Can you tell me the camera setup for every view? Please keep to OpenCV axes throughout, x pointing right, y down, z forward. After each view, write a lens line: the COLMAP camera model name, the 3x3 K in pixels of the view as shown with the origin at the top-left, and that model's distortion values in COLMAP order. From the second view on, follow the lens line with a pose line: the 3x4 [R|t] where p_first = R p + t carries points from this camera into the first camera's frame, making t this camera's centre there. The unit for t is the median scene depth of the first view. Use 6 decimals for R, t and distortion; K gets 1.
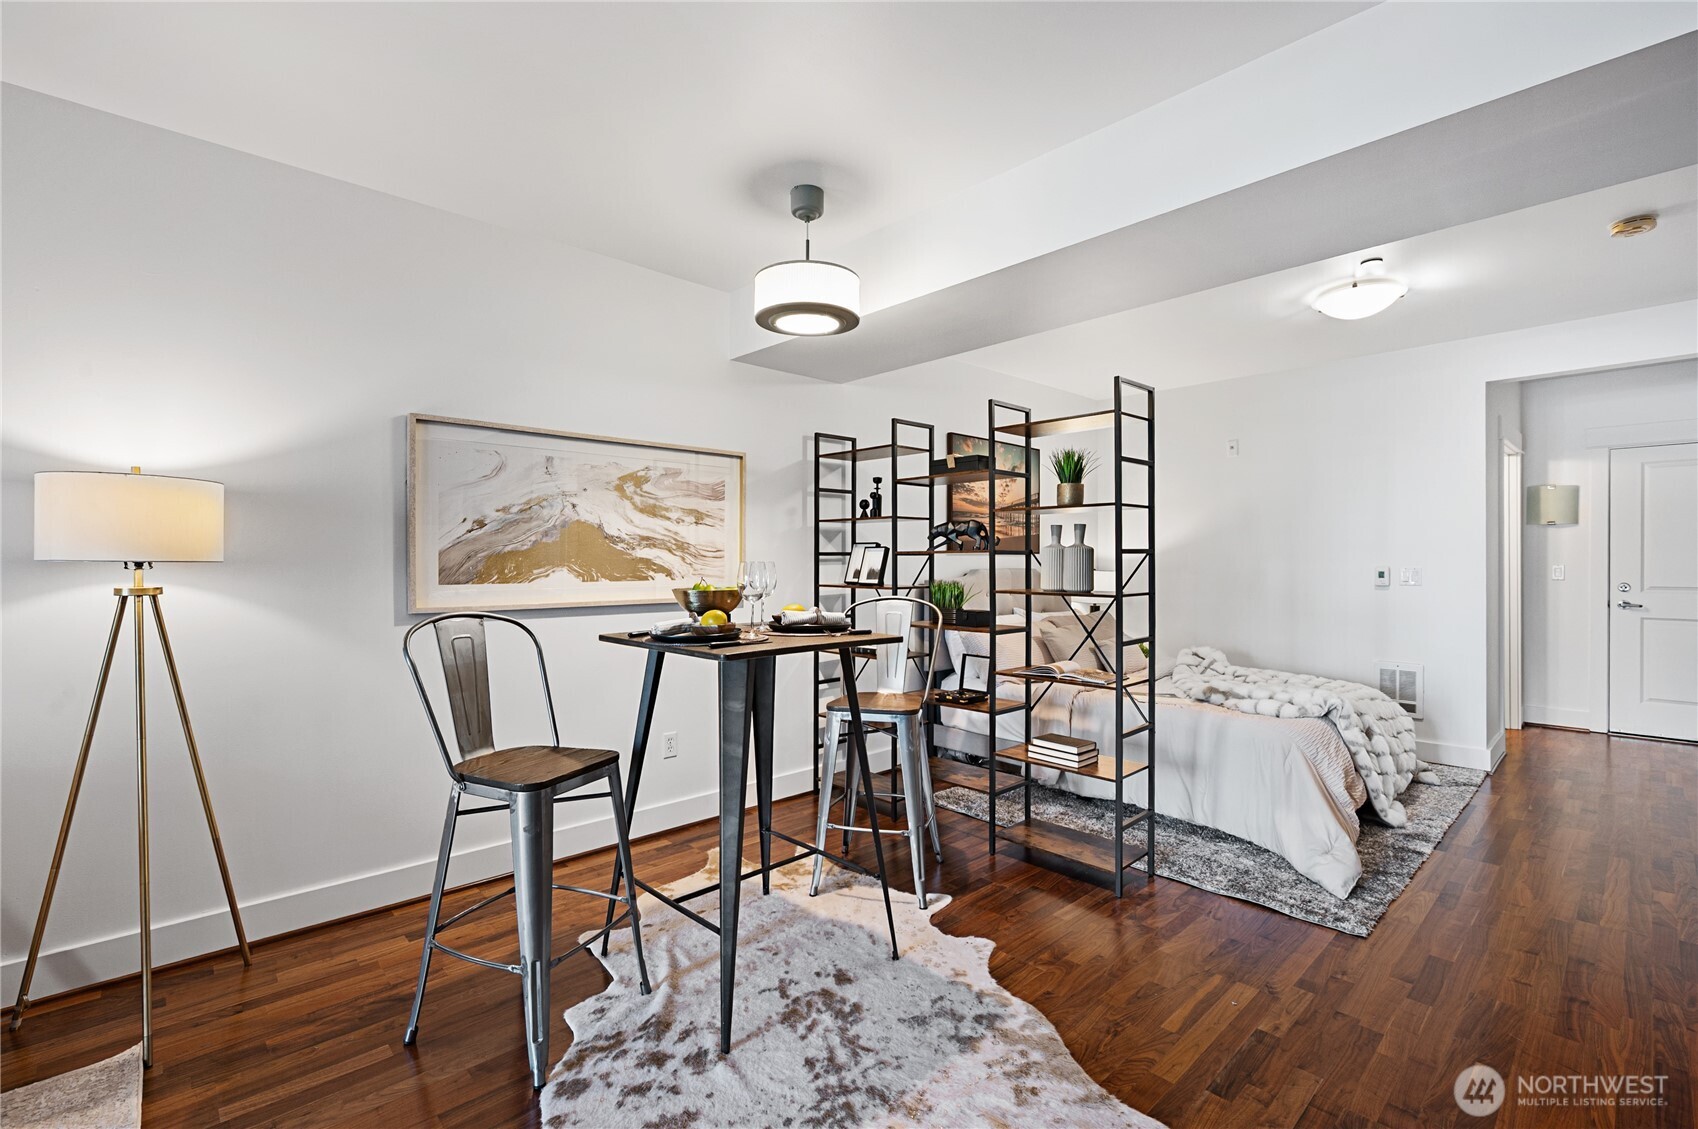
lens RADIAL K [[753.1, 0, 849.0], [0, 753.1, 564.5], [0, 0, 1]] dist [0.001184, -0.000422]
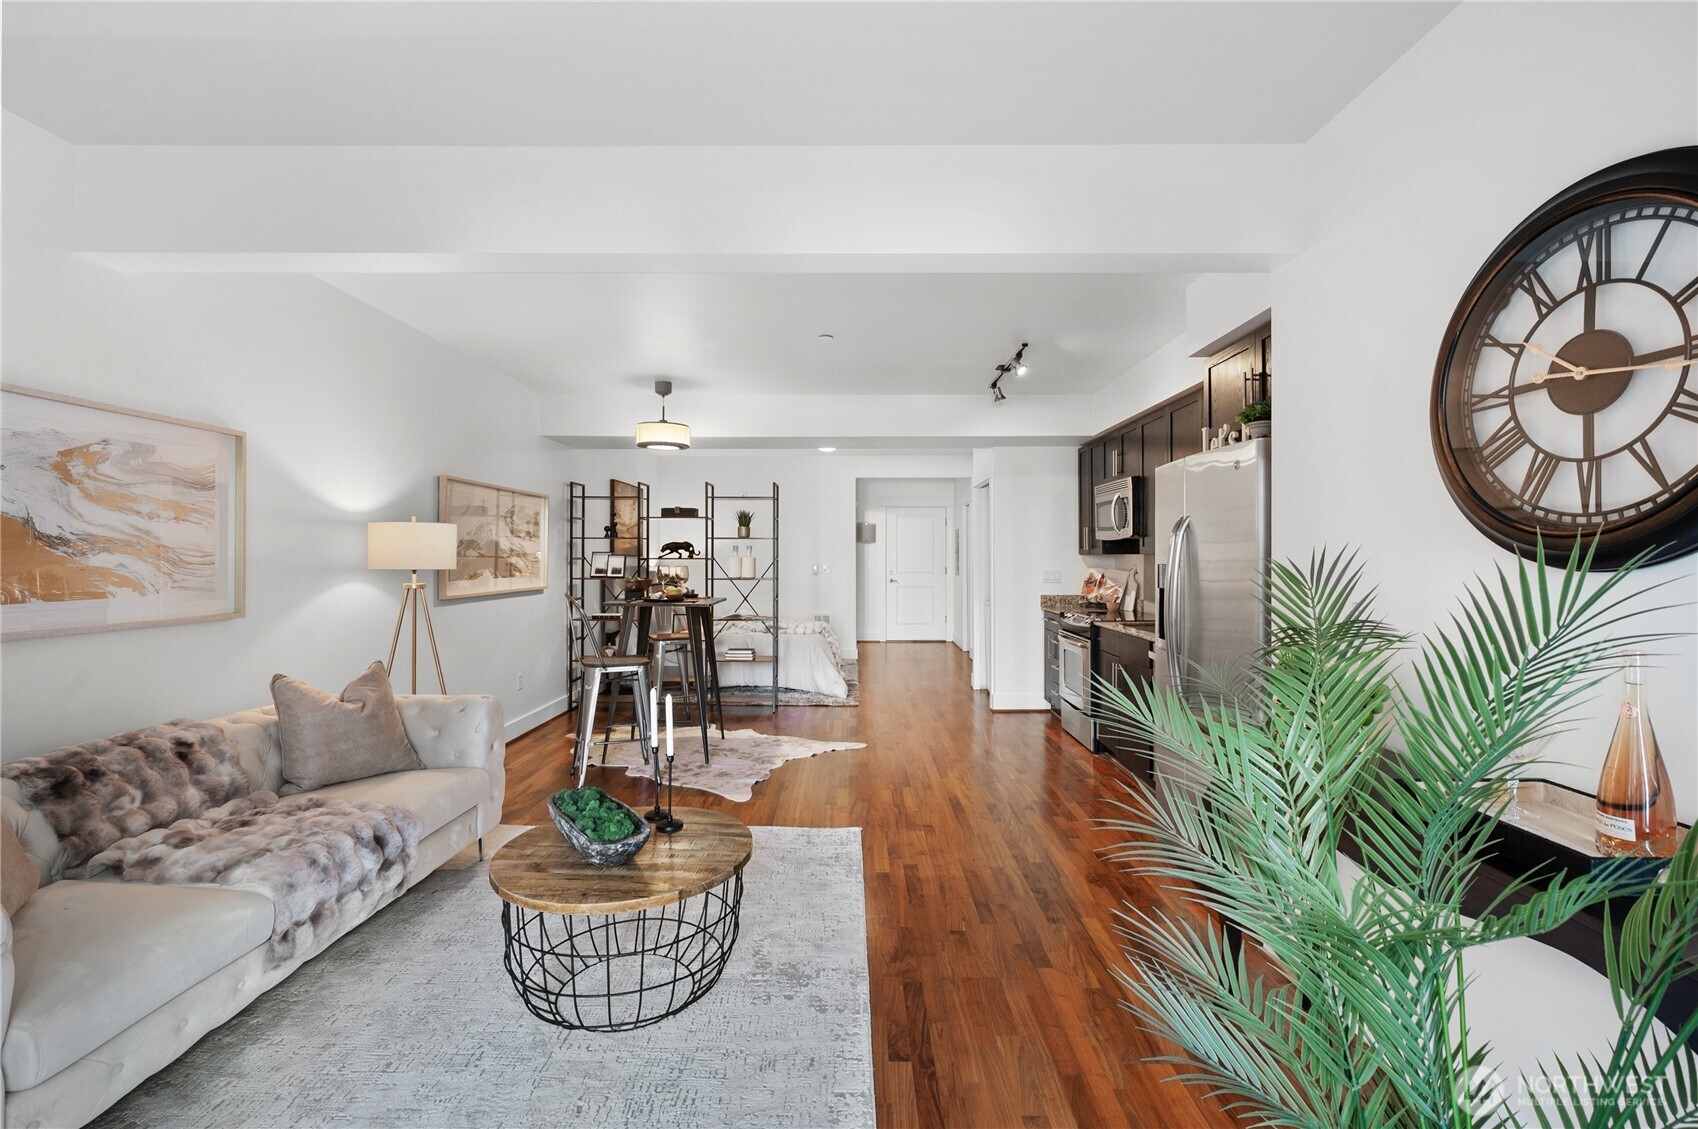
lens RADIAL K [[753.1, 0, 849.0], [0, 753.1, 564.5], [0, 0, 1]] dist [0.001184, -0.000422]
pose [[0.690812, -0.009968, 0.722966, -0.299398], [0.005456, 0.999948, 0.008574, -0.013316], [-0.723014, -0.001978, 0.690830, -0.004387]]
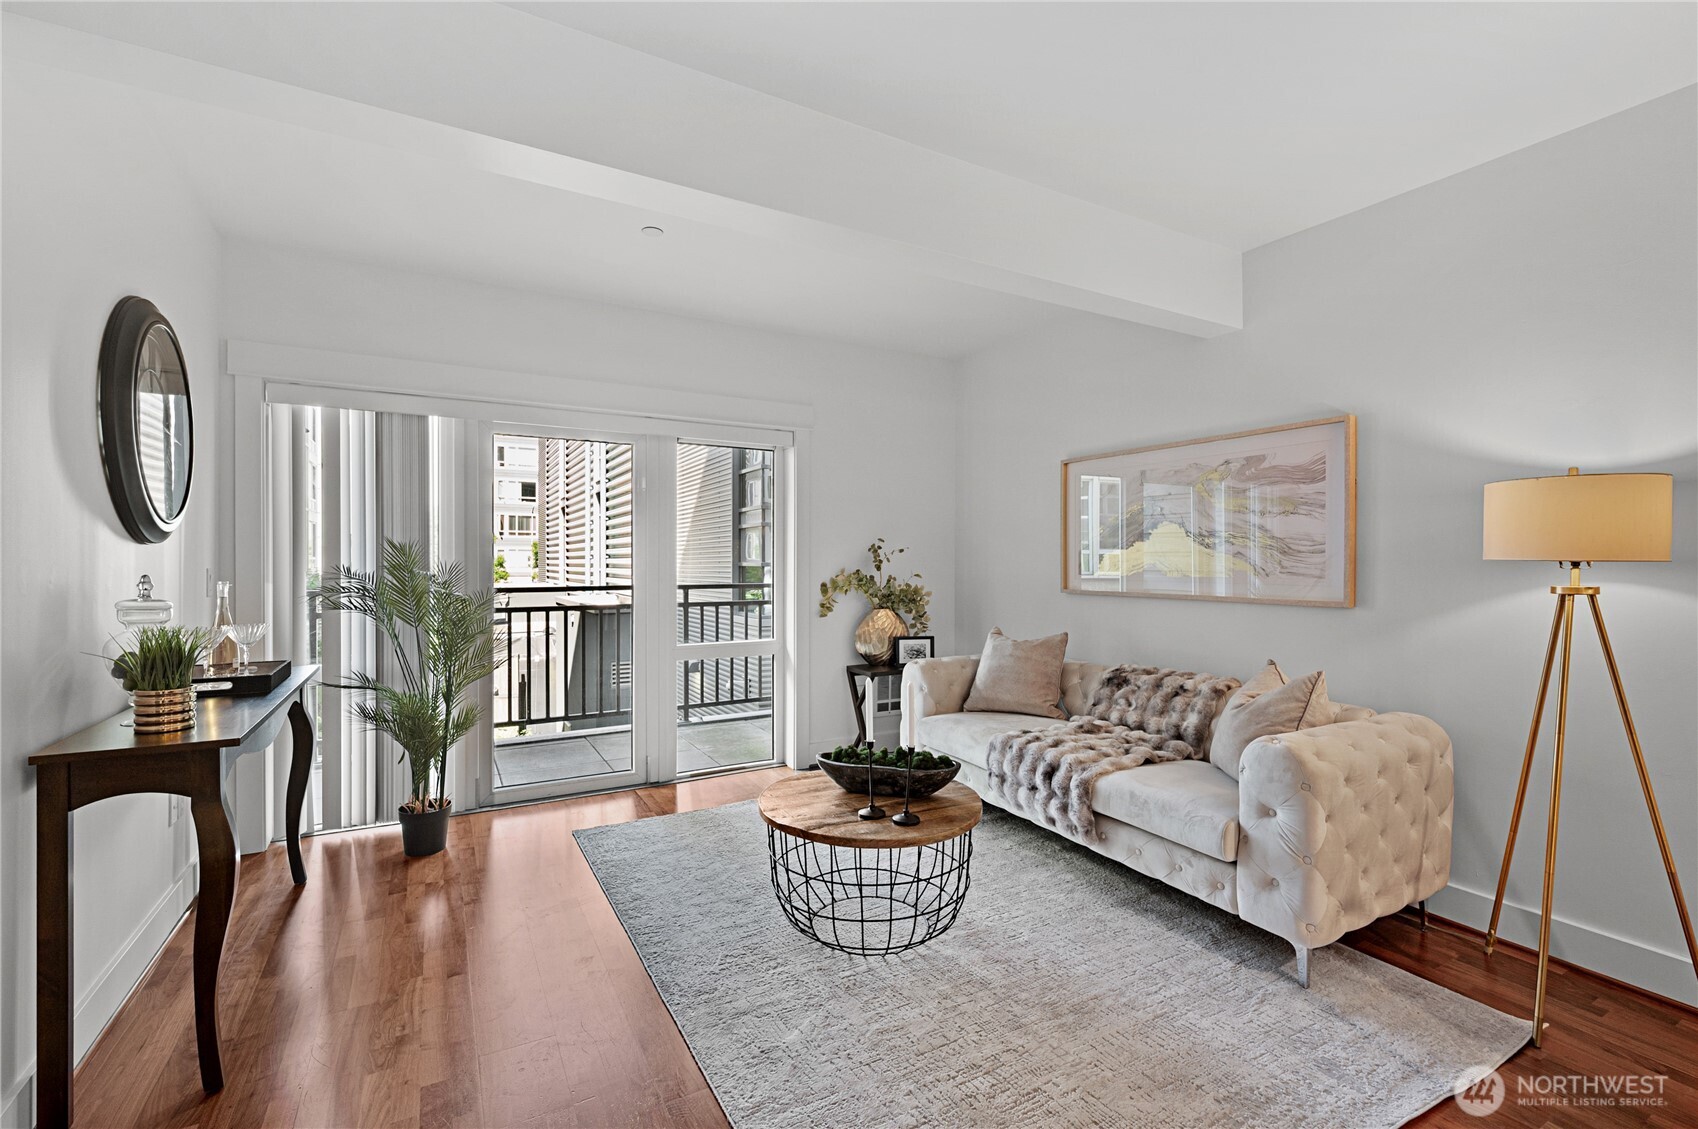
lens RADIAL K [[740.9, 0, 855.2], [0, 740.9, 565.0], [0, 0, 1]] dist [0.004158, 0.000633]
pose [[-0.234071, 0.004698, -0.972208, 0.157078], [-0.005391, 0.999967, 0.006130, 0.000333], [0.972205, 0.006676, -0.234038, 0.177159]]
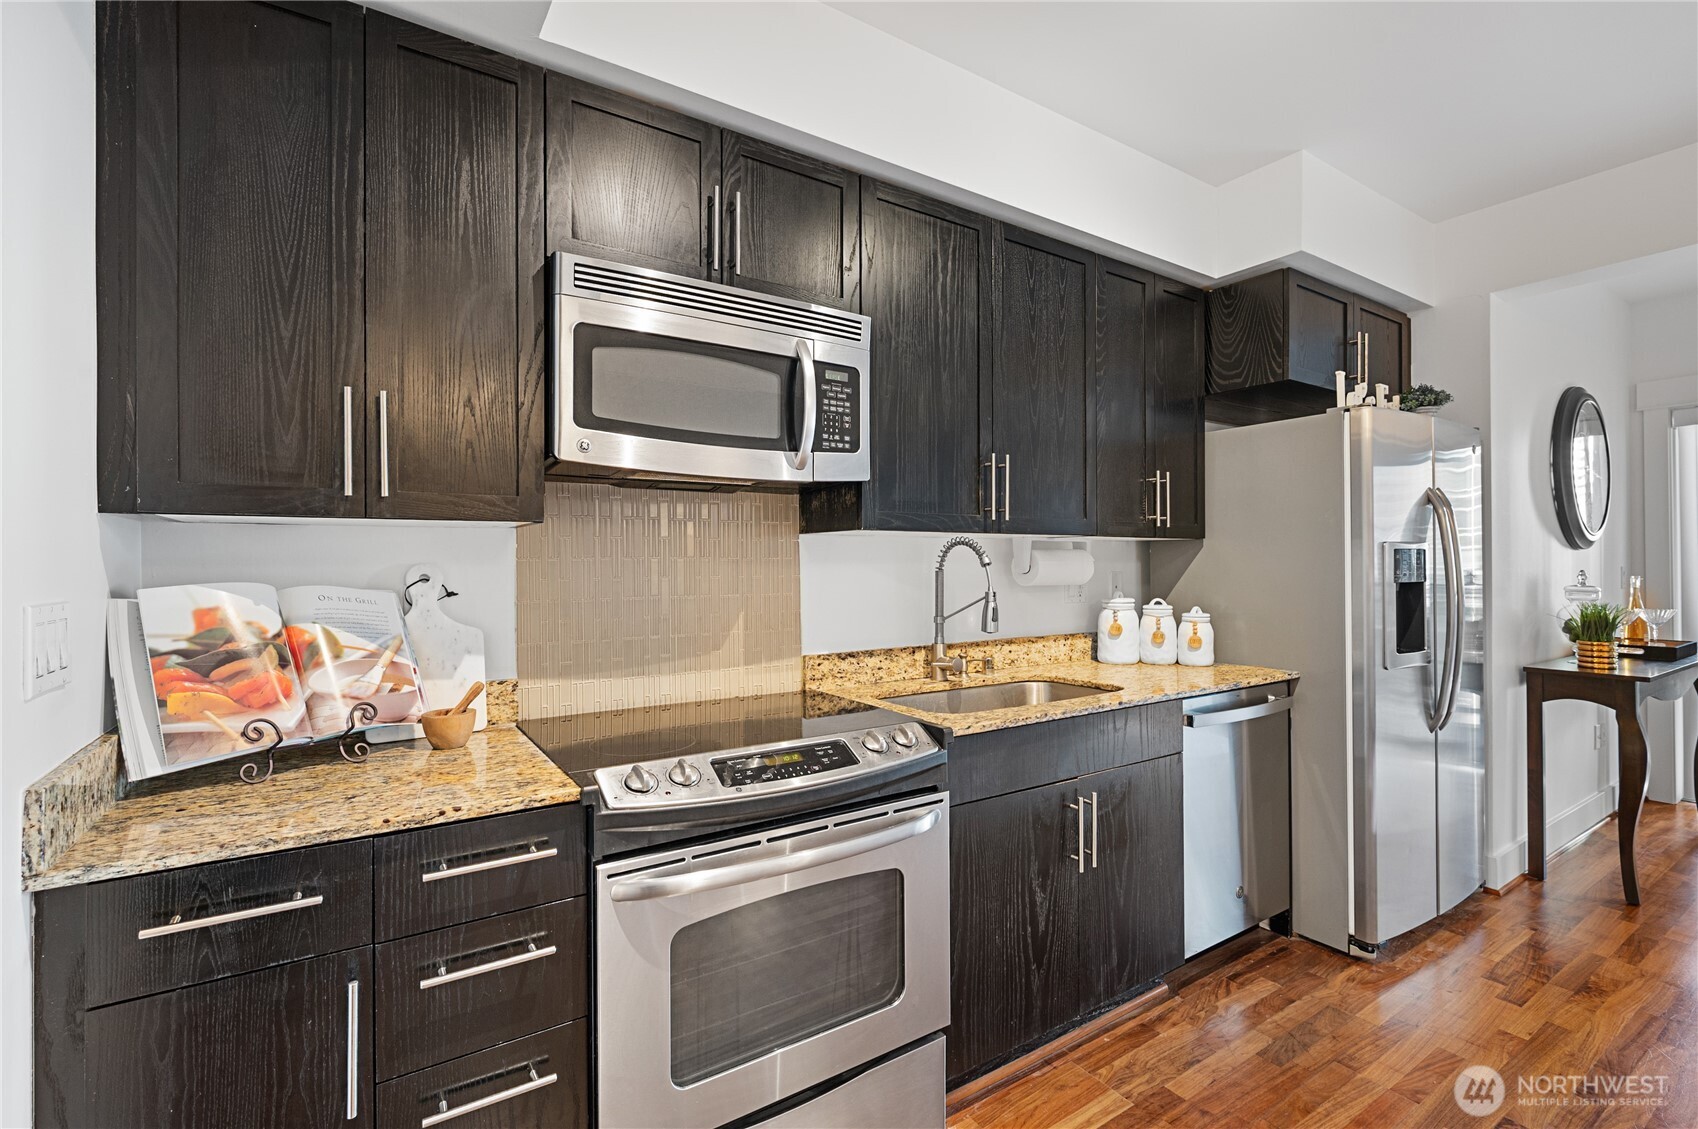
lens RADIAL K [[753.1, 0, 849.0], [0, 753.1, 564.5], [0, 0, 1]] dist [0.001184, -0.000422]
pose [[-0.984934, 0.006888, 0.172793, 0.445006], [0.007300, 0.999972, 0.001747, -0.000238], [-0.172776, 0.002982, -0.984957, 0.564365]]
